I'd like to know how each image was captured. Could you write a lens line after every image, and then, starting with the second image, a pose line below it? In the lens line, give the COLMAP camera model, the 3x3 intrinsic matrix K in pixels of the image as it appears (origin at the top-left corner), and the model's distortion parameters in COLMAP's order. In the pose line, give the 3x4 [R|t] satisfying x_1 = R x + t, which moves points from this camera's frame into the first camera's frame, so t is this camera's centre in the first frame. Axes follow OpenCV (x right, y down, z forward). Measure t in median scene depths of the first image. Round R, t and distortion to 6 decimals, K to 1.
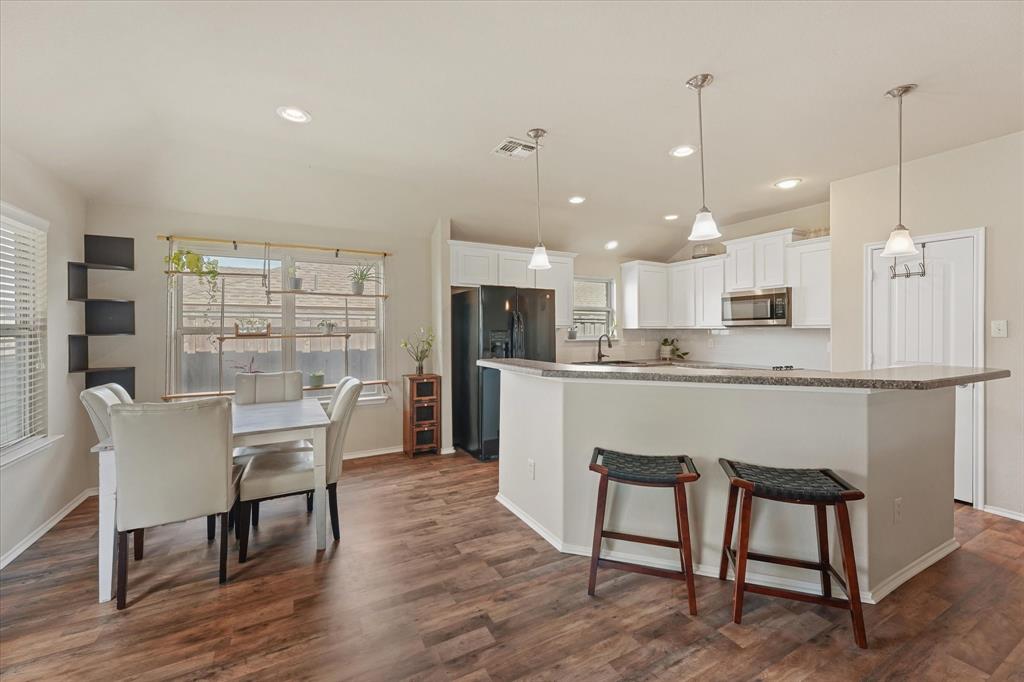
lens RADIAL K [[414.0, 0, 502.9], [0, 414.0, 332.5], [0, 0, 1]] dist [-0.002311, -0.000932]
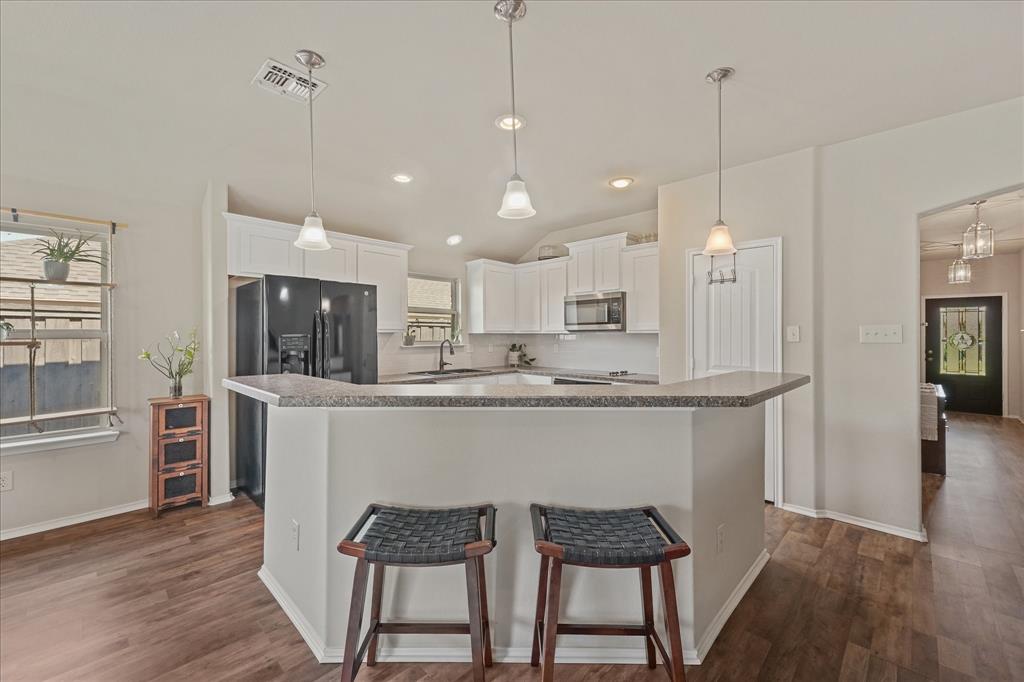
lens RADIAL K [[420.1, 0, 504.6], [0, 420.1, 336.4], [0, 0, 1]] dist [0.001527, 0.000046]
pose [[0.951802, -0.000629, 0.306713, 0.125990], [0.001403, 0.999996, -0.002303, -0.000572], [-0.306711, 0.002622, 0.951799, 0.147313]]
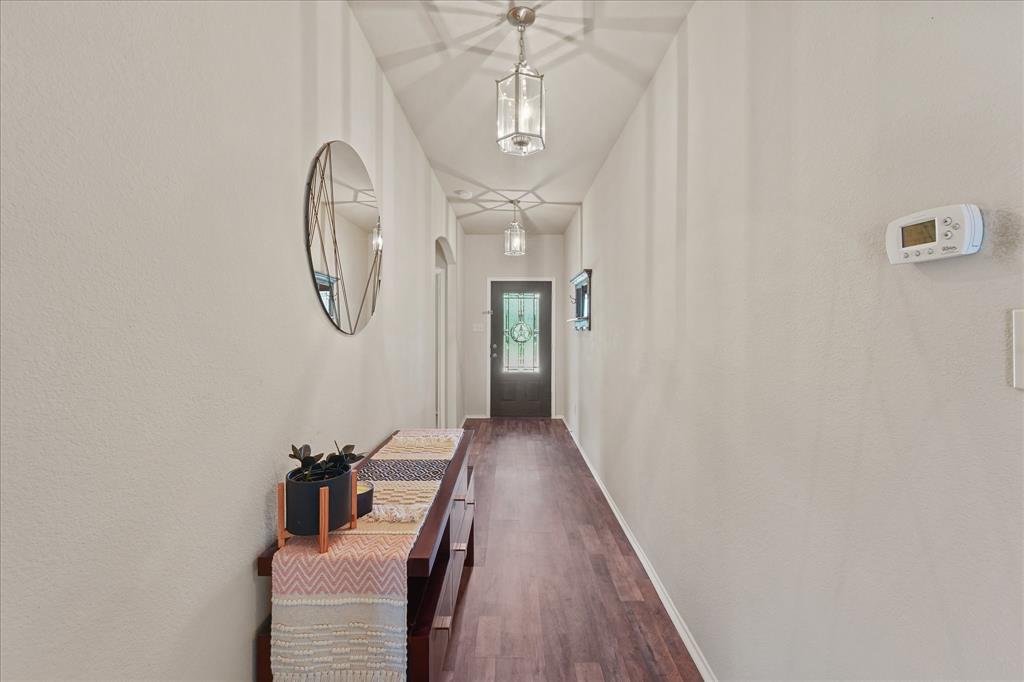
lens RADIAL K [[410.2, 0, 510.0], [0, 410.2, 333.4], [0, 0, 1]] dist [0.004312, 0.000177]
pose [[0.466431, -0.015874, 0.884415, 1.228111], [0.000563, 0.999844, 0.017649, -0.007347], [-0.884557, -0.007734, 0.466367, 0.610830]]
